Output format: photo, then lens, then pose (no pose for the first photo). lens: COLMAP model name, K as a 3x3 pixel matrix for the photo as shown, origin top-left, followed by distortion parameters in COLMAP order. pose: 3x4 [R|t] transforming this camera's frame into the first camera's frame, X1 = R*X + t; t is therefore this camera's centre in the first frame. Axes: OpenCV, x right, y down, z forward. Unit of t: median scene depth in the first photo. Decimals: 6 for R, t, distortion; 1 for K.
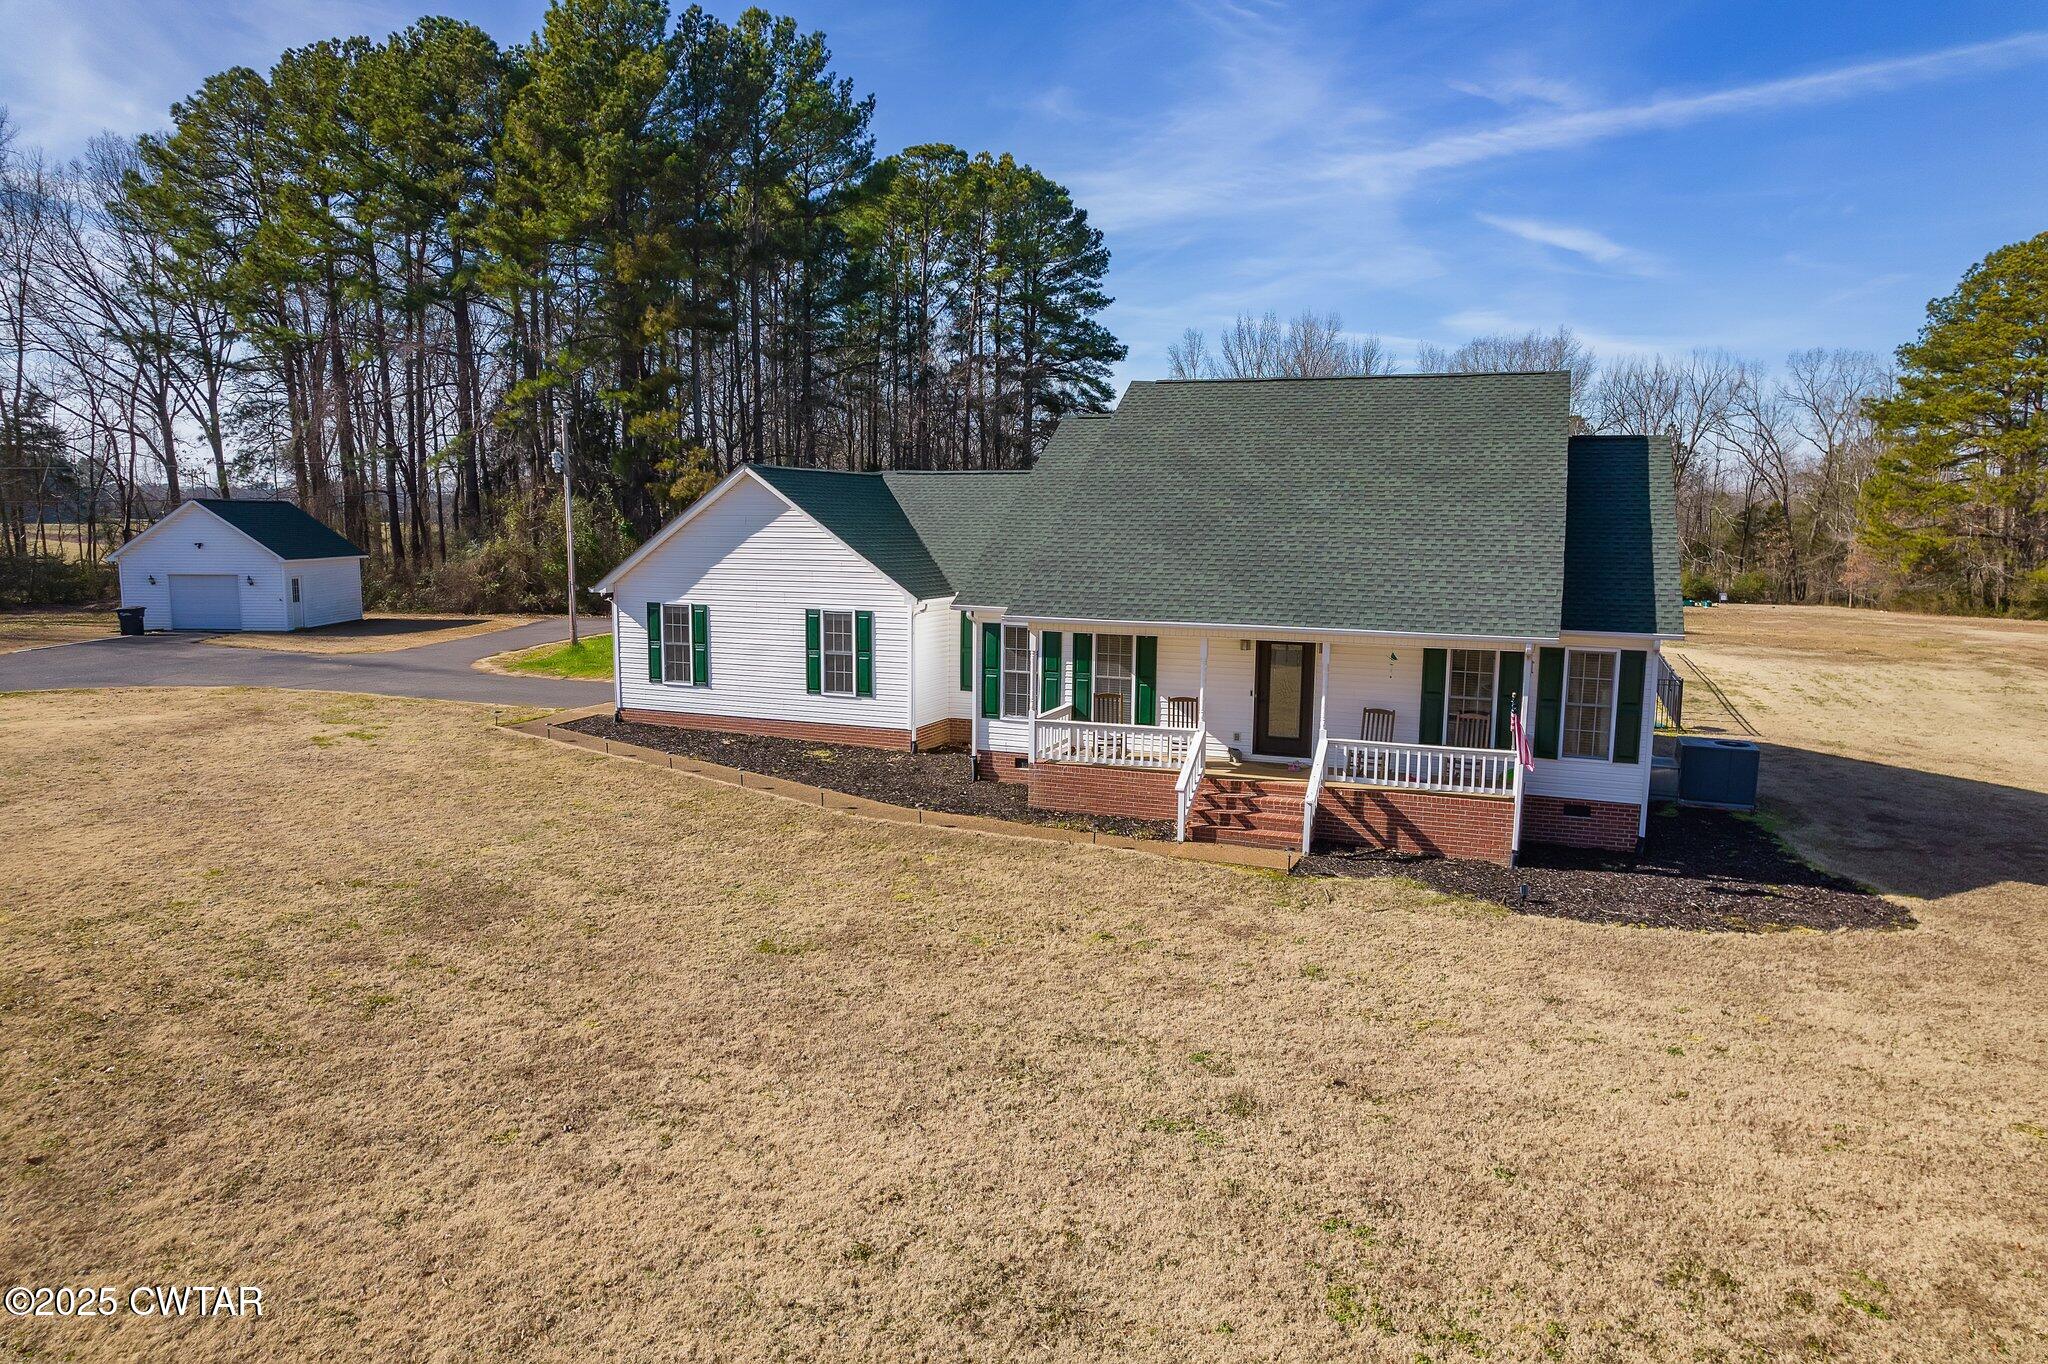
lens RADIAL K [[1313.1, 0, 1030.2], [0, 1313.1, 693.0], [0, 0, 1]] dist [-0.083288, 0.078806]
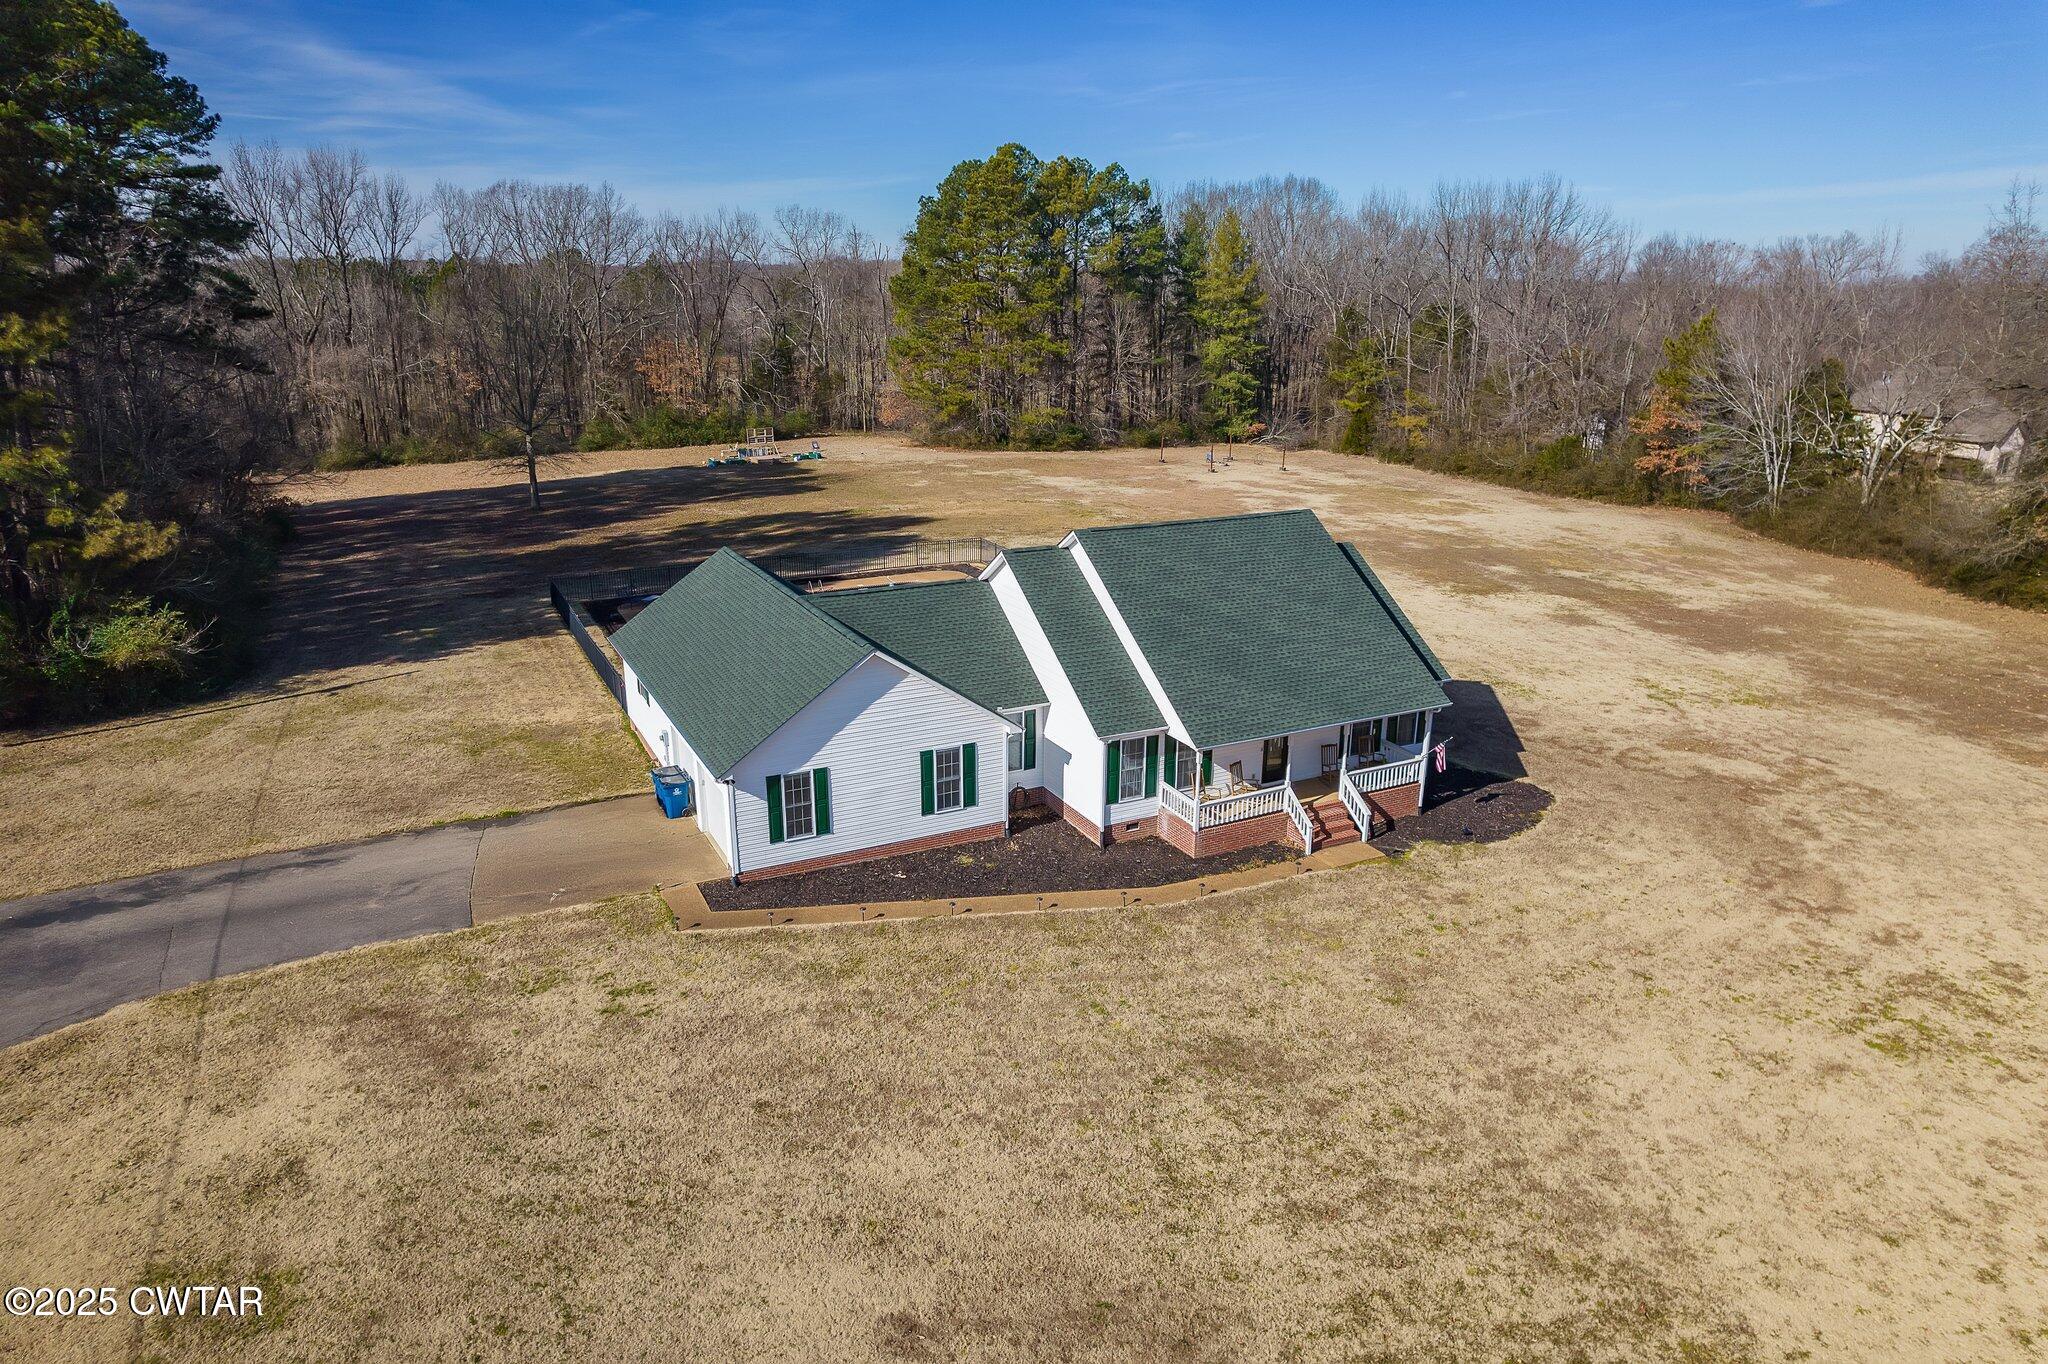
lens RADIAL K [[1313.1, 0, 1030.2], [0, 1313.1, 693.0], [0, 0, 1]] dist [-0.083288, 0.078806]
pose [[0.657320, -0.233389, 0.716562, -0.995270], [0.101366, 0.969577, 0.222812, -0.390595], [-0.746764, -0.073823, 0.660980, 0.113575]]
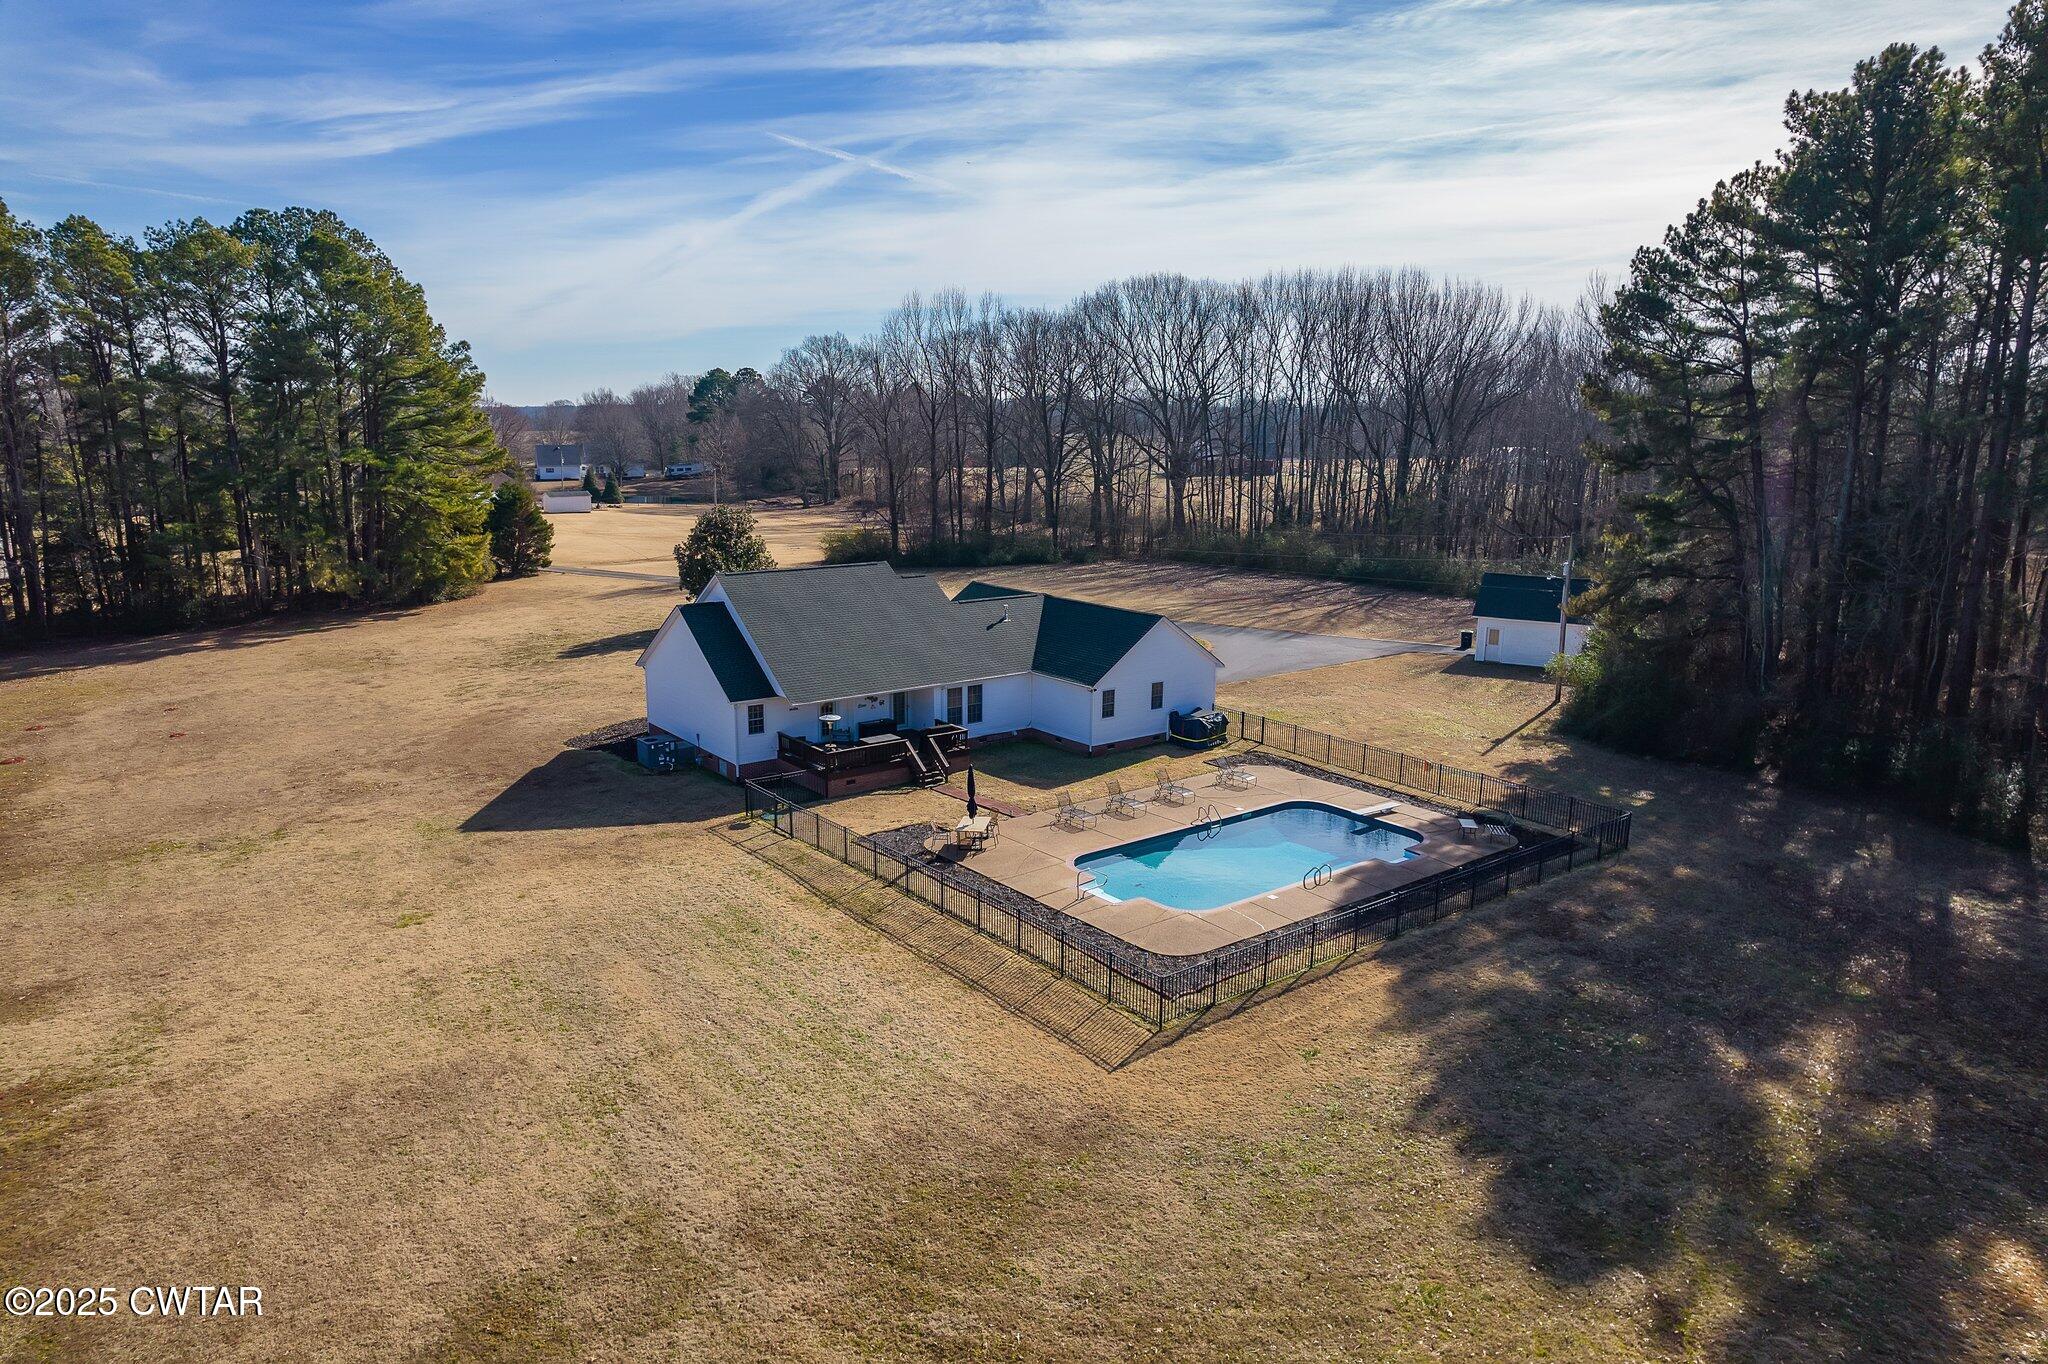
lens RADIAL K [[1333.3, 0, 1050.9], [0, 1333.3, 685.5], [0, 0, 1]] dist [-0.073286, 0.052826]
pose [[-0.493406, 0.161327, -0.854707, 1.942658], [-0.133494, 0.956961, 0.257691, -0.668068], [0.859494, 0.241244, -0.450634, 2.350198]]
